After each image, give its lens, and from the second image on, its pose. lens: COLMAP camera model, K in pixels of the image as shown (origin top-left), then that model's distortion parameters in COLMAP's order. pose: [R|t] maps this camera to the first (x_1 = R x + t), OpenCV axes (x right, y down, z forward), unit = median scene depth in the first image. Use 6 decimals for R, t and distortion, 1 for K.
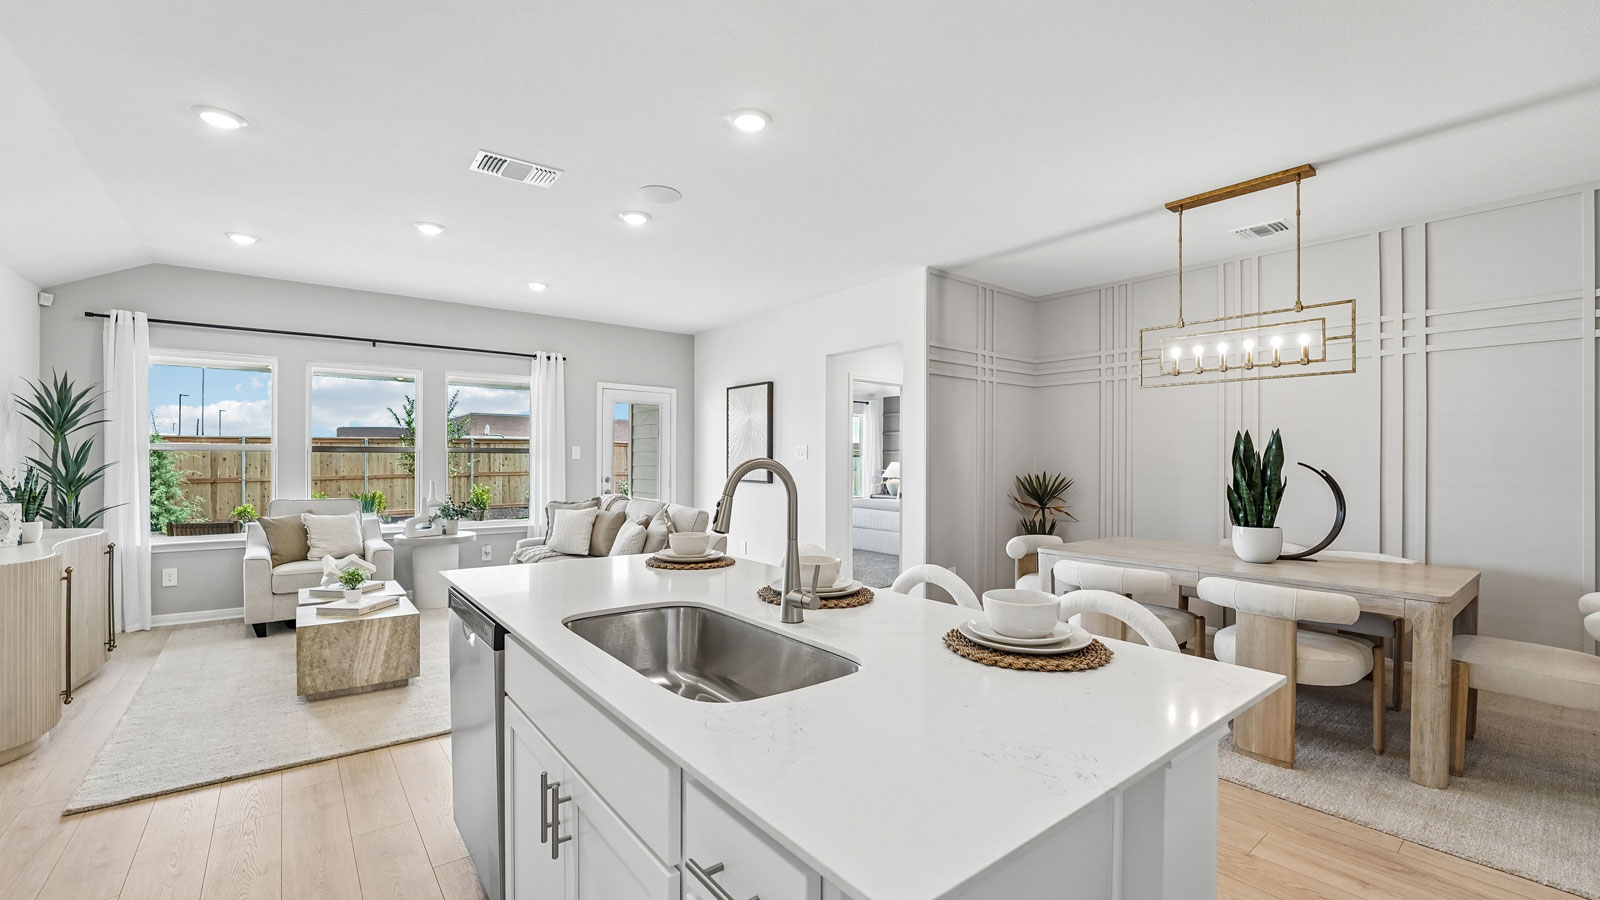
lens RADIAL K [[659.1, 0, 793.3], [0, 659.1, 456.9], [0, 0, 1]] dist [-0.025814, 0.003332]
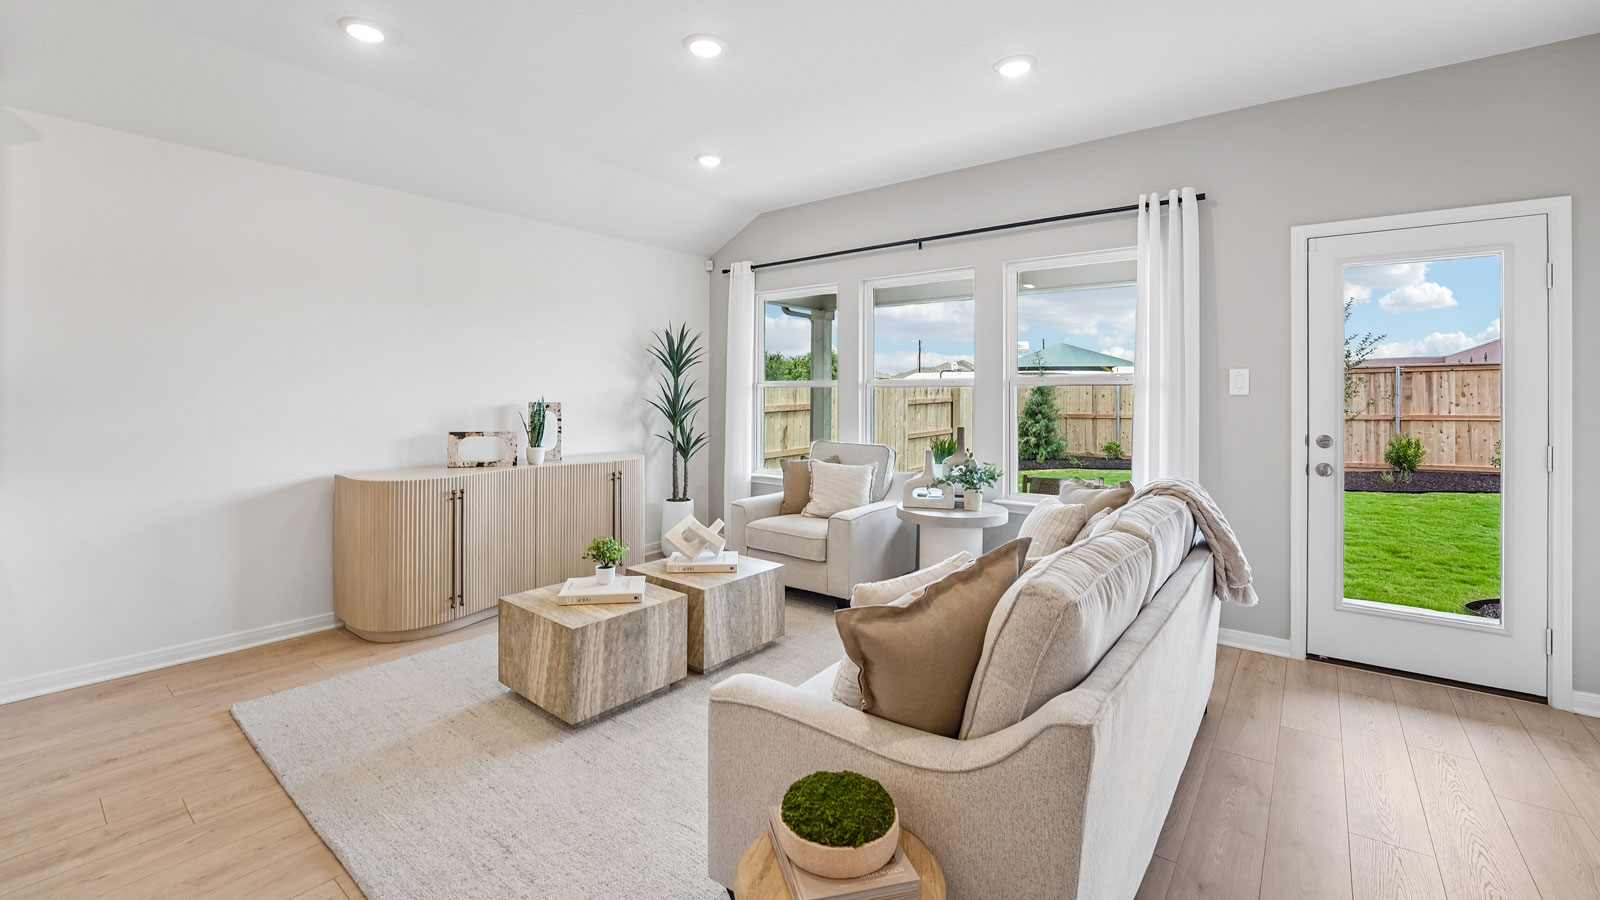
lens RADIAL K [[659.1, 0, 793.3], [0, 659.1, 389.7], [0, 0, 1]] dist [-0.025814, 0.003332]
pose [[0.227929, -0.009615, -0.973630, 0.088544], [0.003248, 0.999953, -0.009114, 0.003596], [0.973672, -0.001085, 0.227950, 0.772460]]
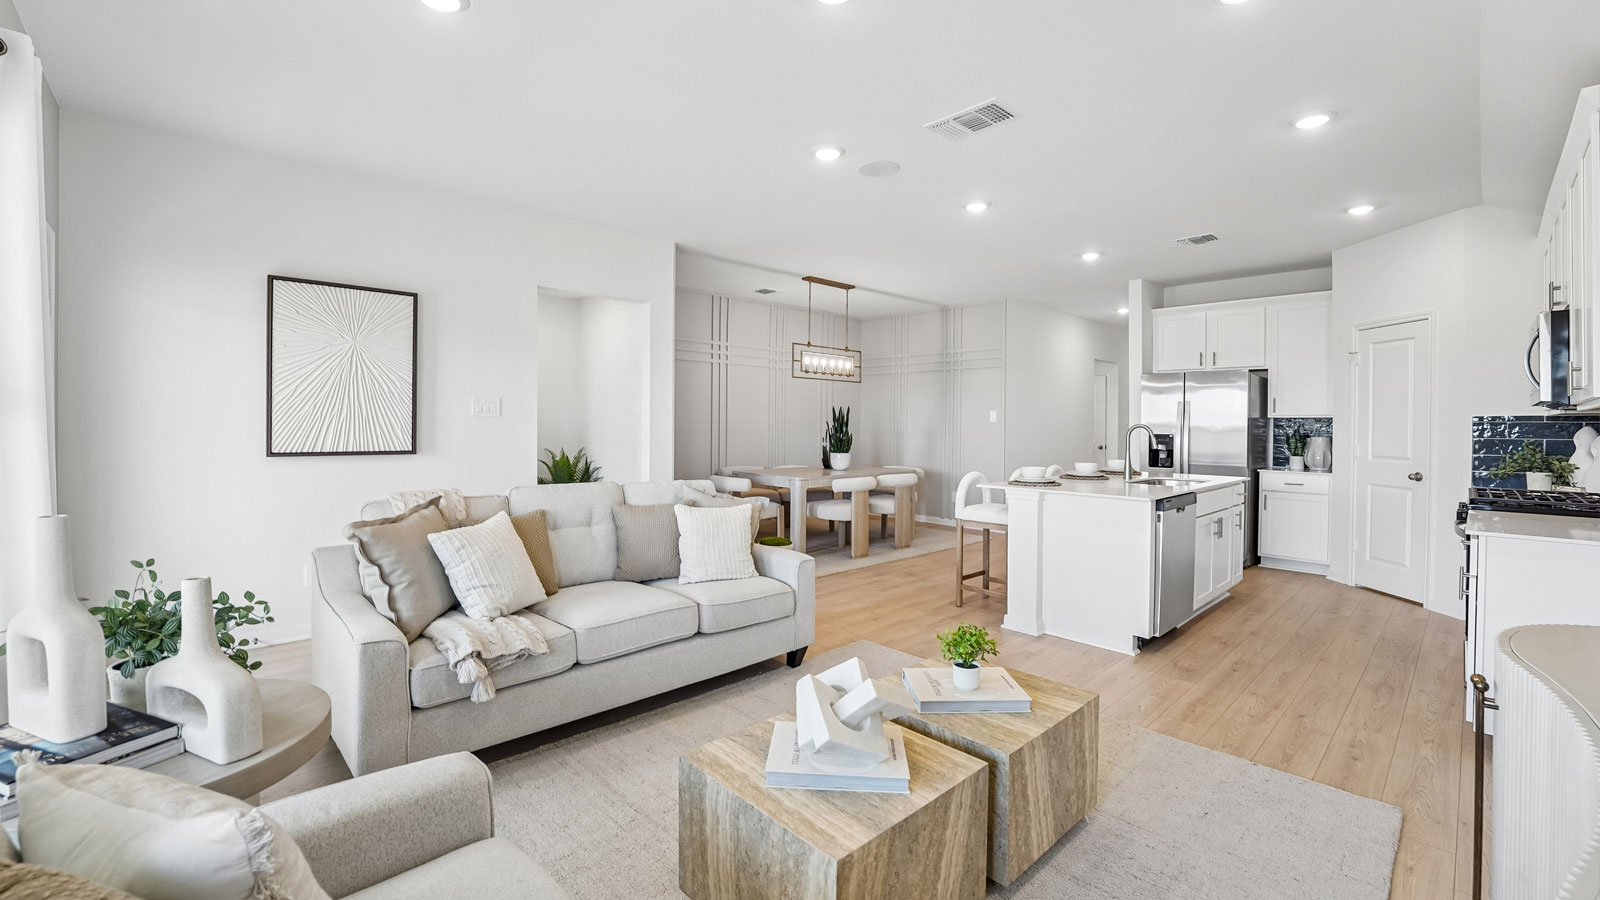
lens RADIAL K [[659.1, 0, 795.9], [0, 659.1, 421.5], [0, 0, 1]] dist [-0.025814, 0.003332]
pose [[-0.097519, -0.003258, 0.995228, -0.894457], [-0.015540, 0.999878, 0.001751, 0.002600], [-0.995112, -0.015296, -0.097557, 0.890429]]
